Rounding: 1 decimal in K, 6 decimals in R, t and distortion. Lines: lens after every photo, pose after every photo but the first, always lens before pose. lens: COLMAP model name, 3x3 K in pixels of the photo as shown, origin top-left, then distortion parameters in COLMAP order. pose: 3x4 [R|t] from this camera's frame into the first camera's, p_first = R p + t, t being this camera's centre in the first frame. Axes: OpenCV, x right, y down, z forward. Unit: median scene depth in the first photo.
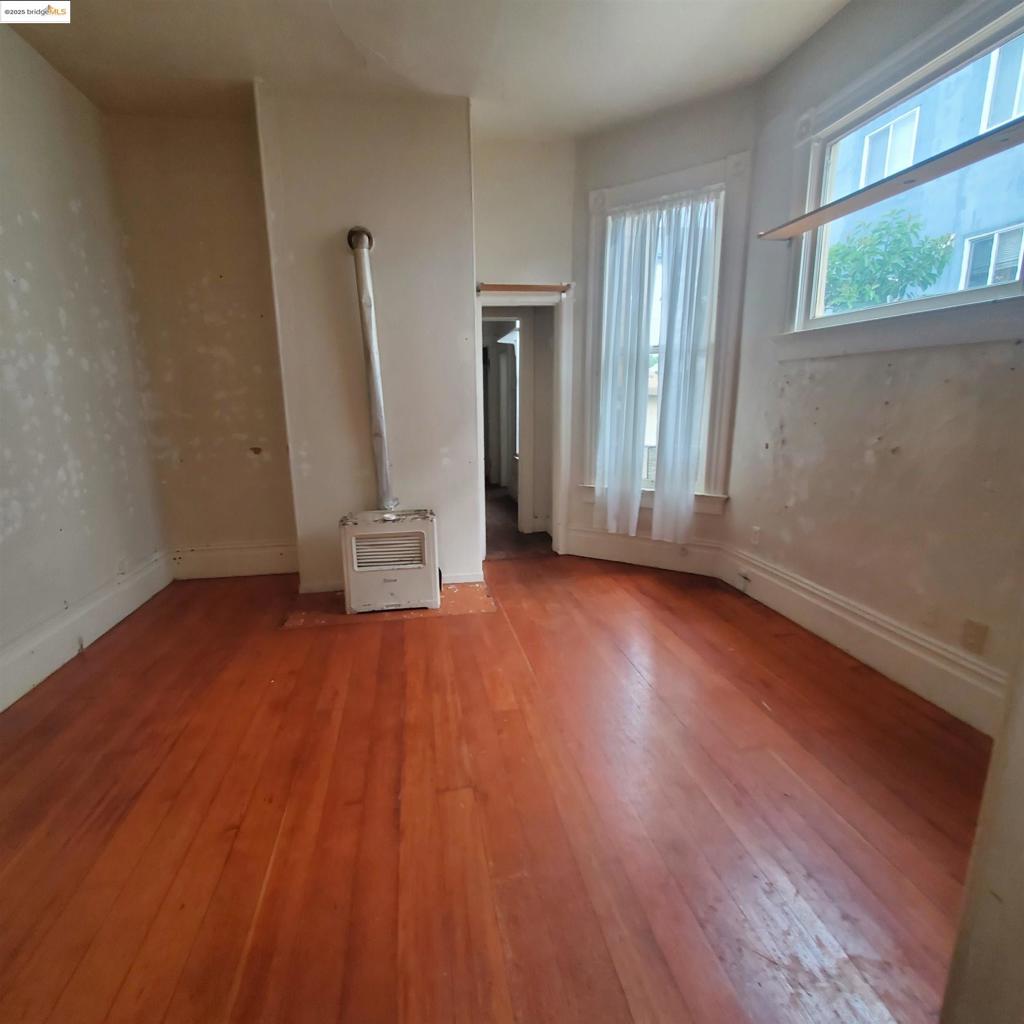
lens RADIAL K [[545.8, 0, 507.8], [0, 545.8, 511.5], [0, 0, 1]] dist [0.011397, -0.003083]
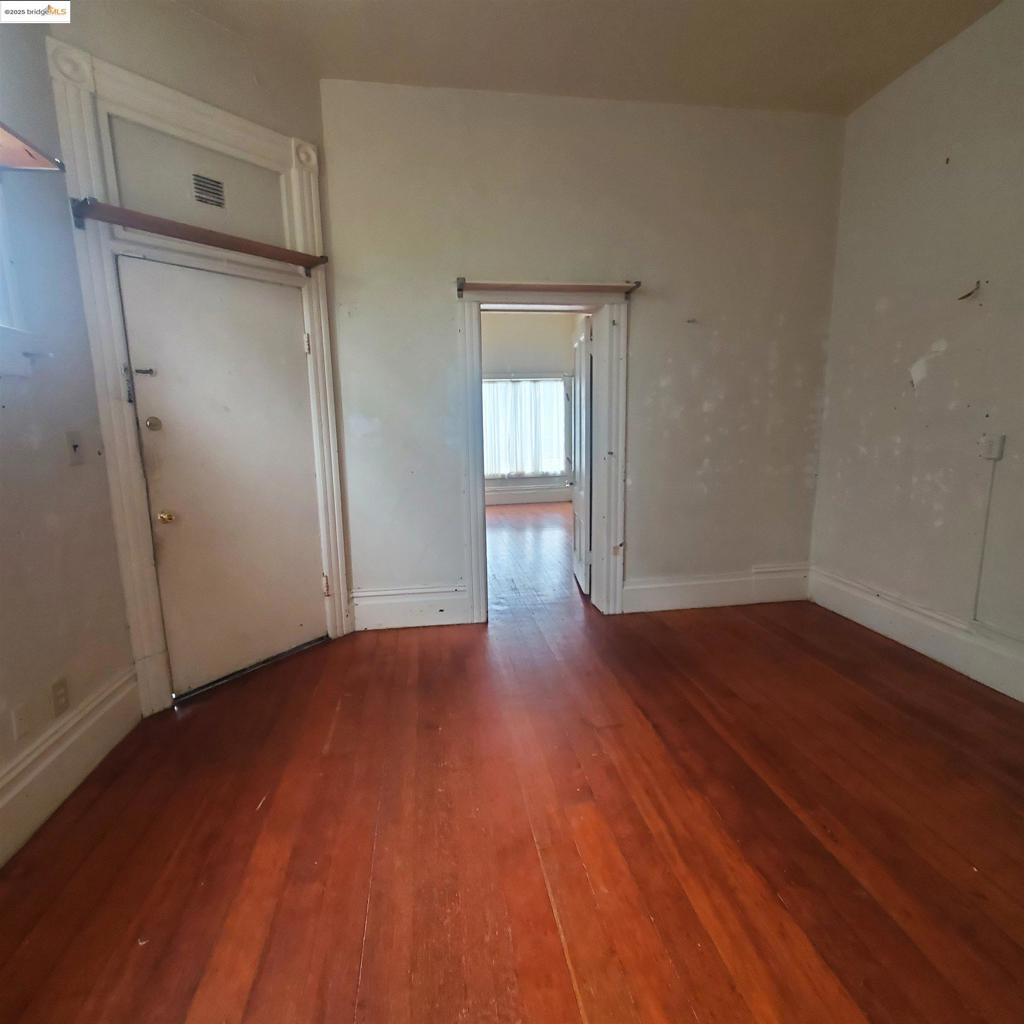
lens RADIAL K [[545.8, 0, 515.7], [0, 545.8, 512.7], [0, 0, 1]] dist [0.011397, -0.003083]
pose [[-0.999463, 0.028714, 0.015817, 0.067367], [0.032593, 0.922142, 0.385475, -0.354187], [-0.003517, 0.385784, -0.922583, 1.614770]]
